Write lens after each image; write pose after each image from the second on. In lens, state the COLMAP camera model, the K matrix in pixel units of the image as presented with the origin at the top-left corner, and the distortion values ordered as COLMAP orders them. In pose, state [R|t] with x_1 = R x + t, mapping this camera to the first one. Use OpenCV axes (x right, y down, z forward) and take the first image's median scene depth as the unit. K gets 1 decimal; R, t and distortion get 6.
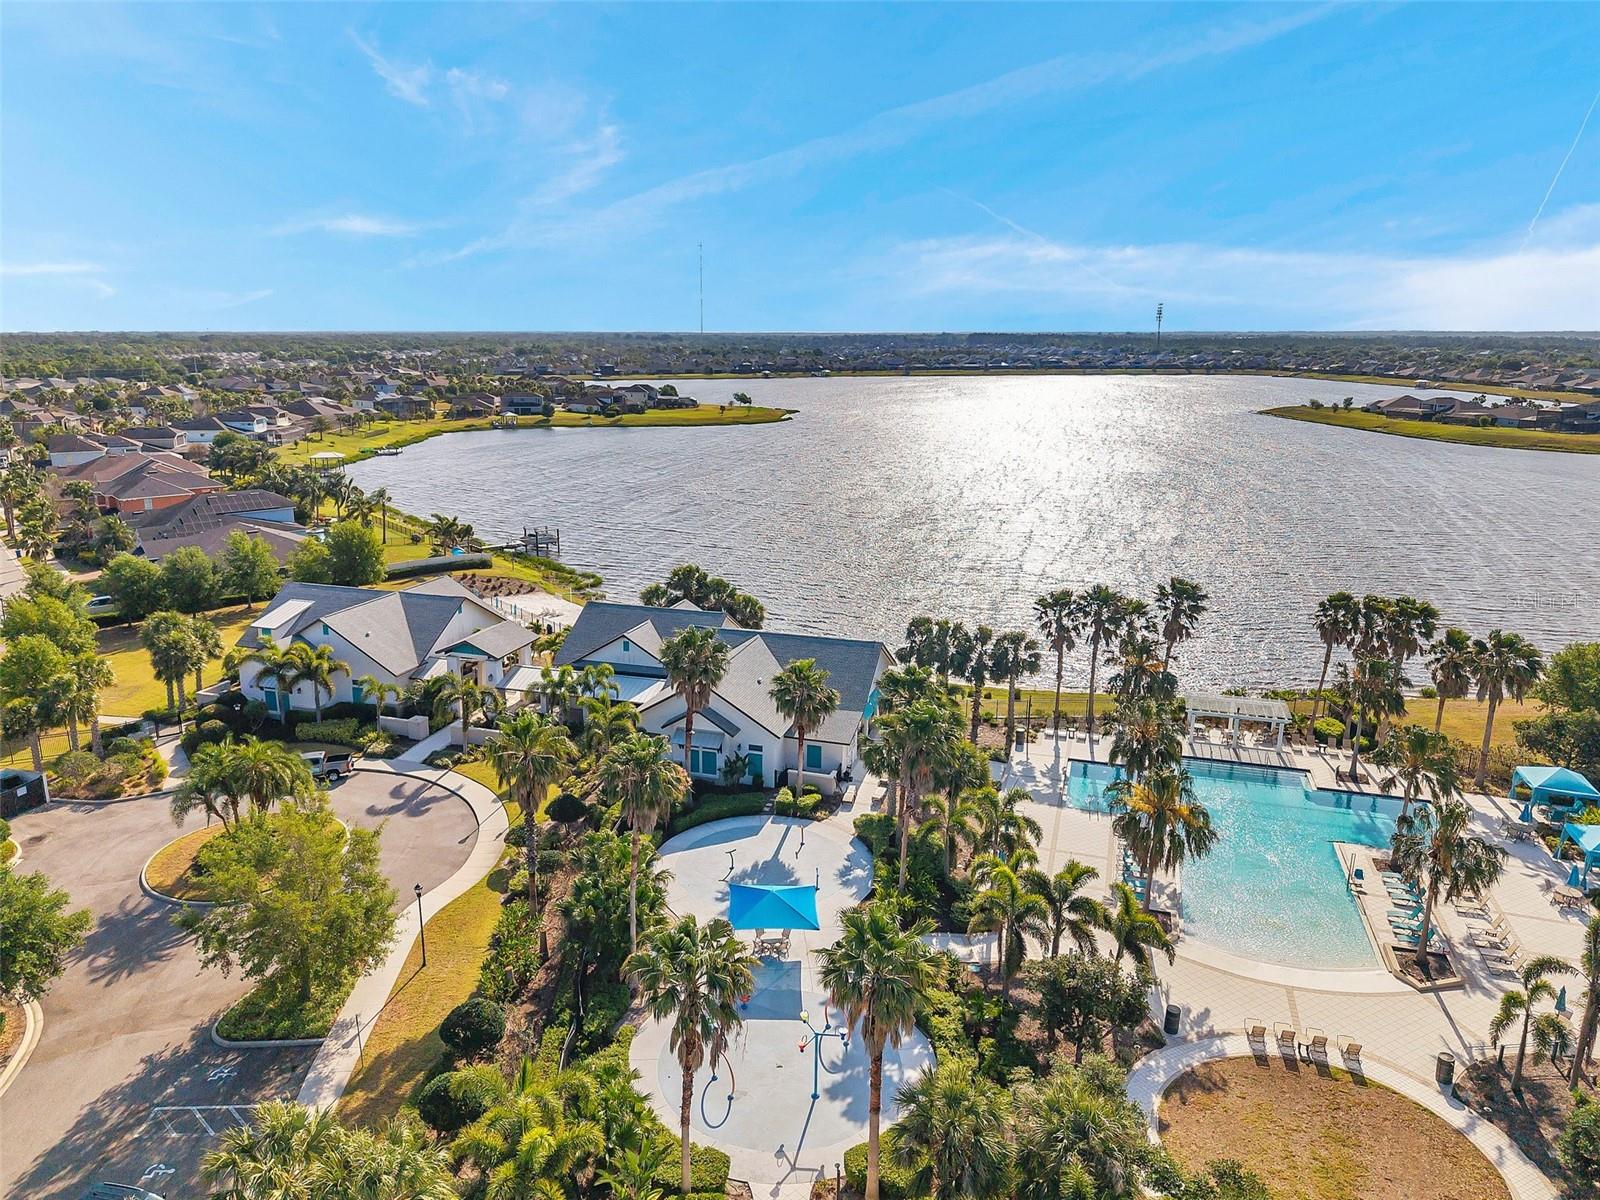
lens RADIAL K [[1065.2, 0, 800.0], [0, 1065.2, 600.0], [0, 0, 1]] dist [0.039432, -0.042462]
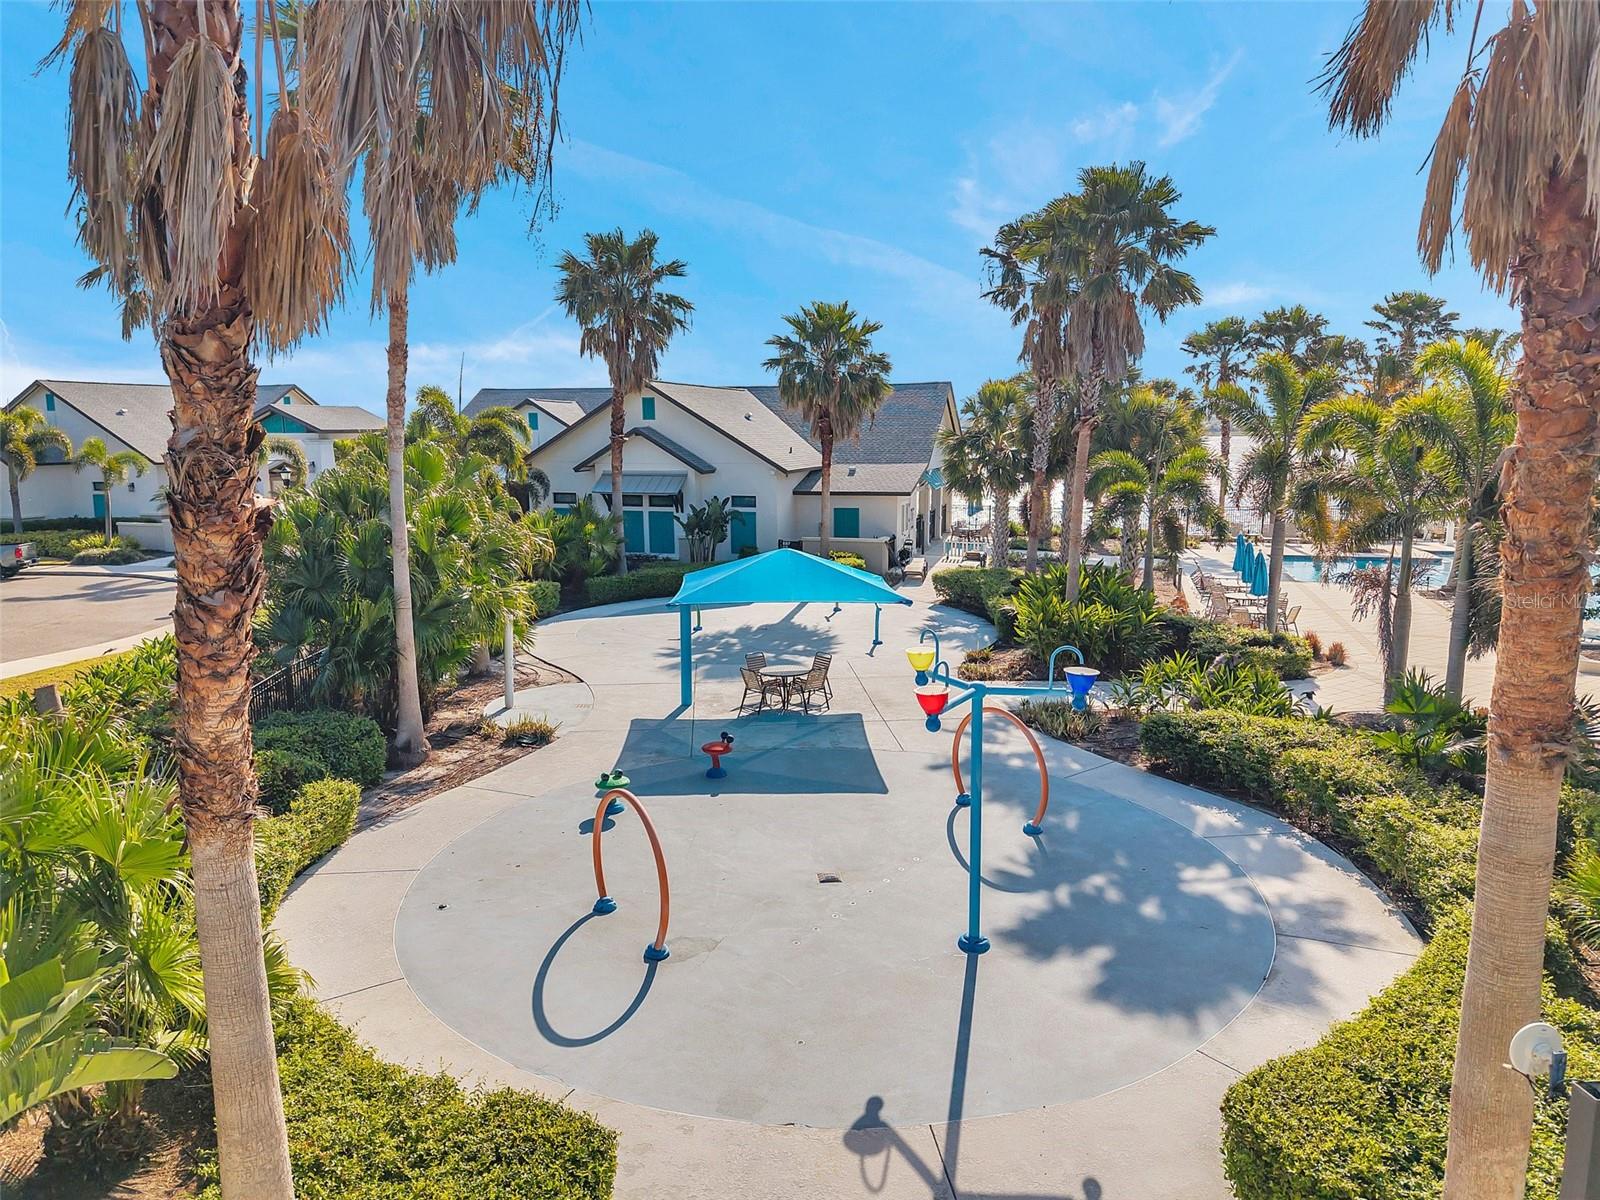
lens RADIAL K [[1065.2, 0, 800.0], [0, 1065.2, 600.0], [0, 0, 1]] dist [0.039432, -0.042462]
pose [[0.999518, -0.030183, 0.007234, -0.013596], [0.030712, 0.995462, -0.090066, 0.190375], [-0.004483, 0.090245, 0.995909, 0.345645]]
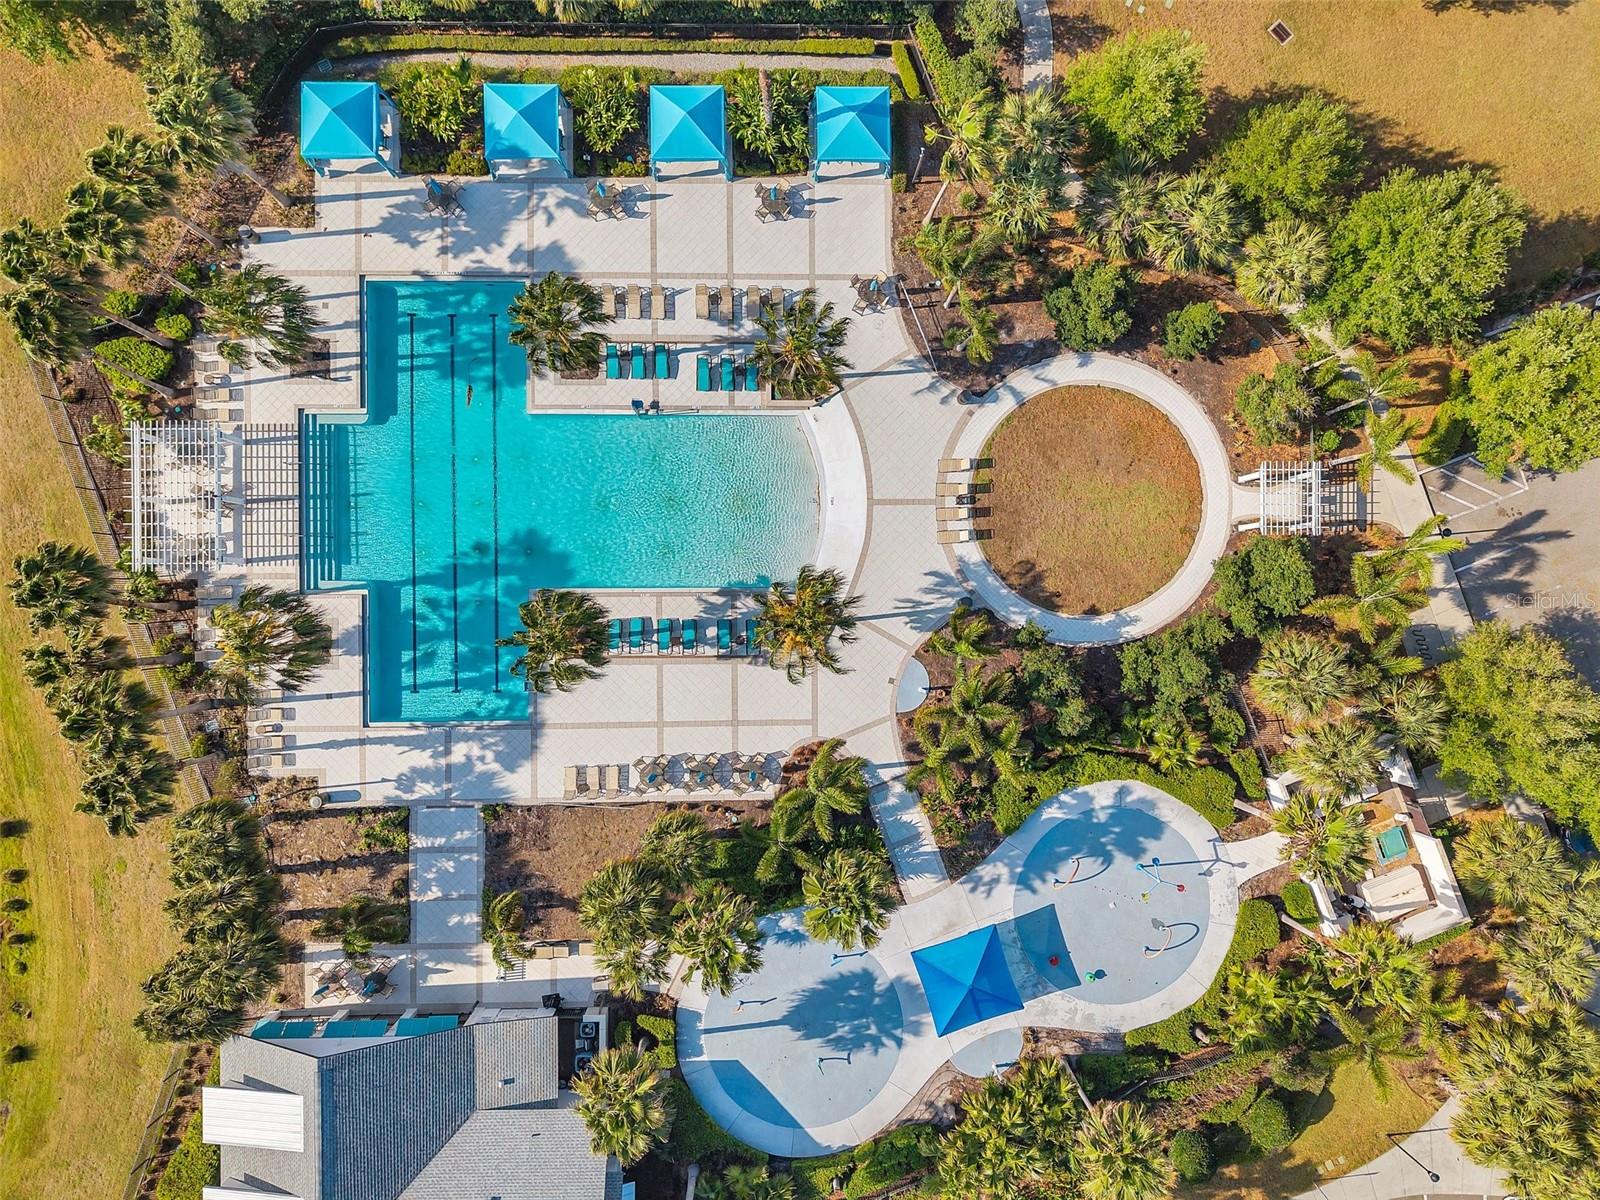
lens RADIAL K [[1065.2, 0, 800.0], [0, 1065.2, 600.0], [0, 0, 1]] dist [0.039432, -0.042462]
pose [[-0.303388, -0.952867, 0.000421, 0.215030], [0.220181, -0.069675, 0.972968, -0.417015], [-0.927079, 0.295279, 0.230941, 0.477341]]
